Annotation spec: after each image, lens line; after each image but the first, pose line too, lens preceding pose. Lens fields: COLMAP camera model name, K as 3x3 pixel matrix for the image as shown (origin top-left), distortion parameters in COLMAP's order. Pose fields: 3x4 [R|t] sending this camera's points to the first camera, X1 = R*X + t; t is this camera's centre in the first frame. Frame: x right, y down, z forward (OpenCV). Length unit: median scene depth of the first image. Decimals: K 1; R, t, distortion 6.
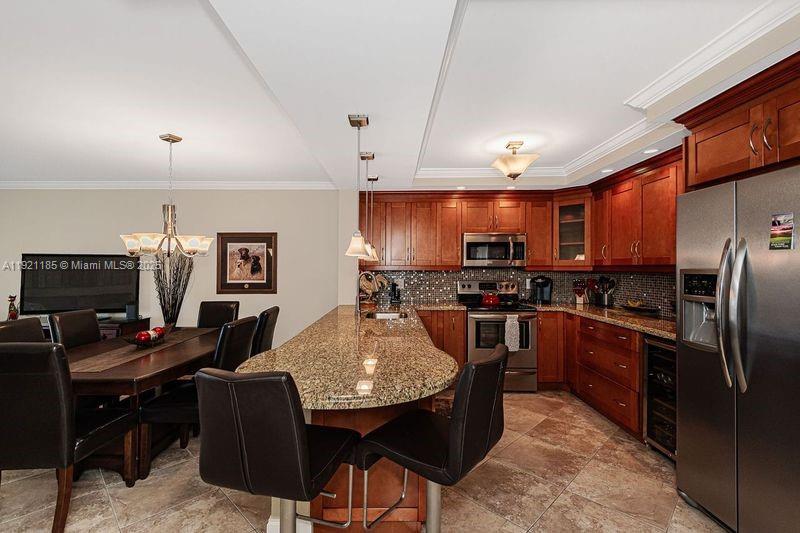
lens RADIAL K [[367.7, 0, 381.6], [0, 367.7, 264.1], [0, 0, 1]] dist [0.008180, -0.000307]
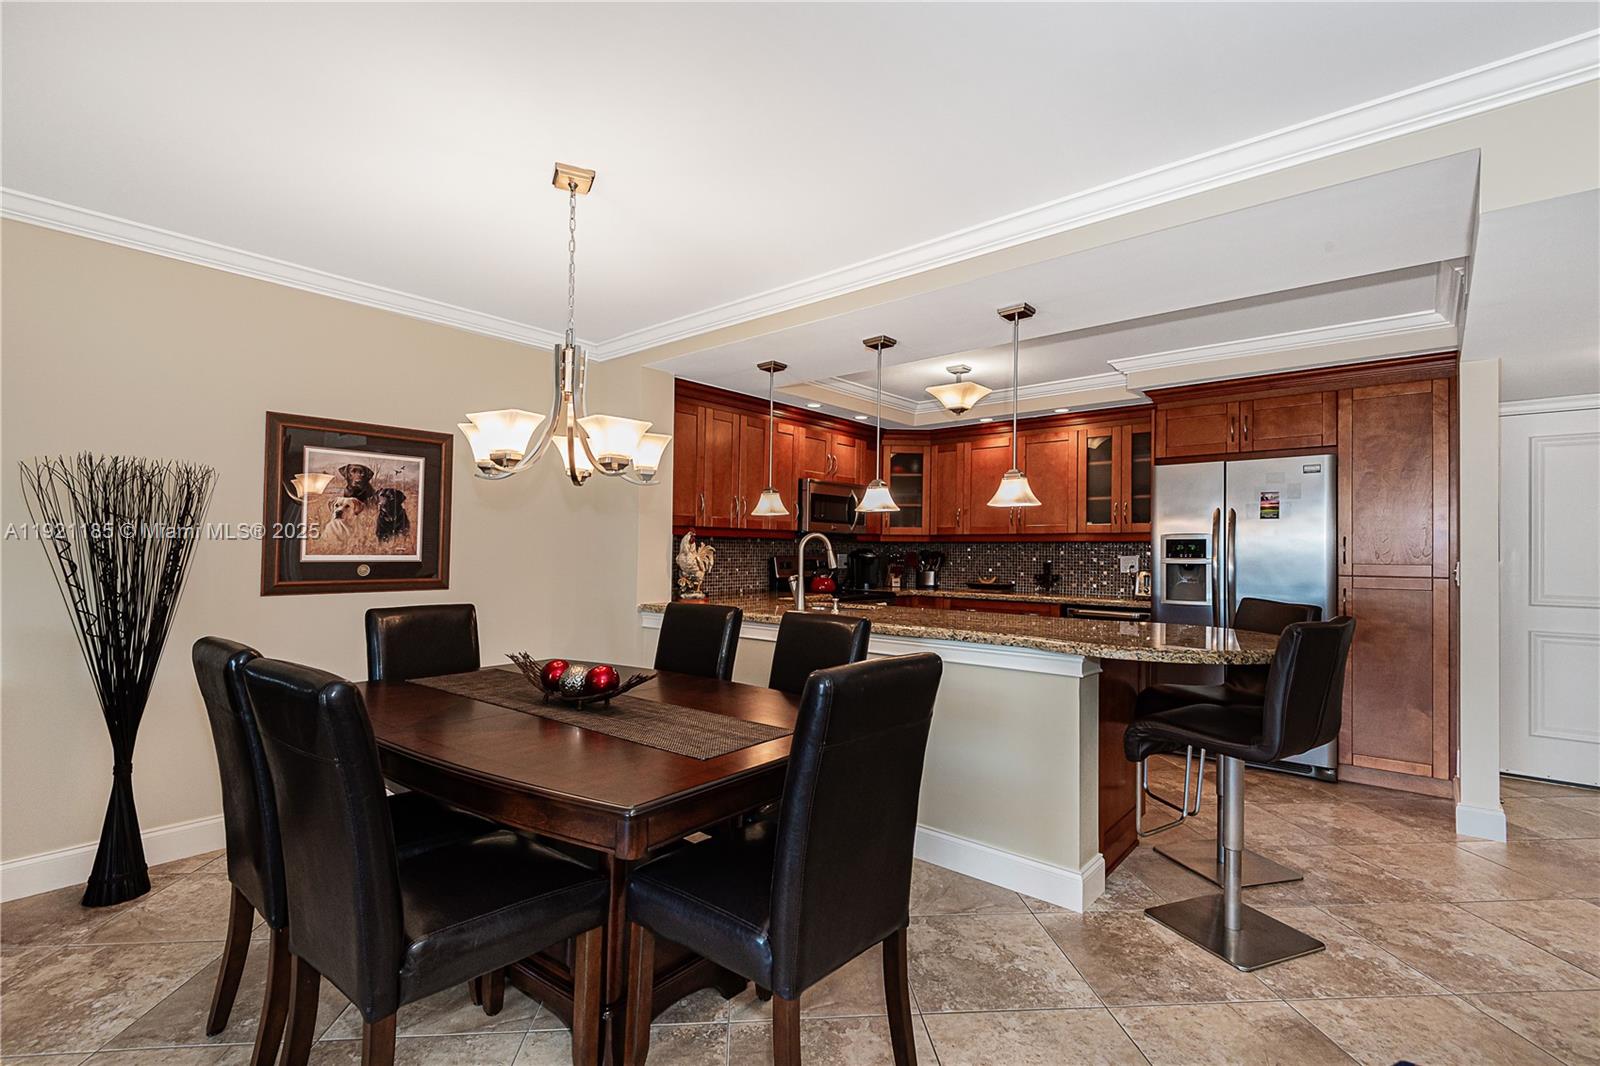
lens RADIAL K [[731.4, 0, 792.3], [0, 731.4, 543.2], [0, 0, 1]] dist [0.028115, -0.012912]
pose [[0.634255, 0.016292, 0.772953, -0.771845], [-0.017043, 0.999830, -0.007090, 0.035965], [-0.772936, -0.008677, 0.634424, 0.240941]]
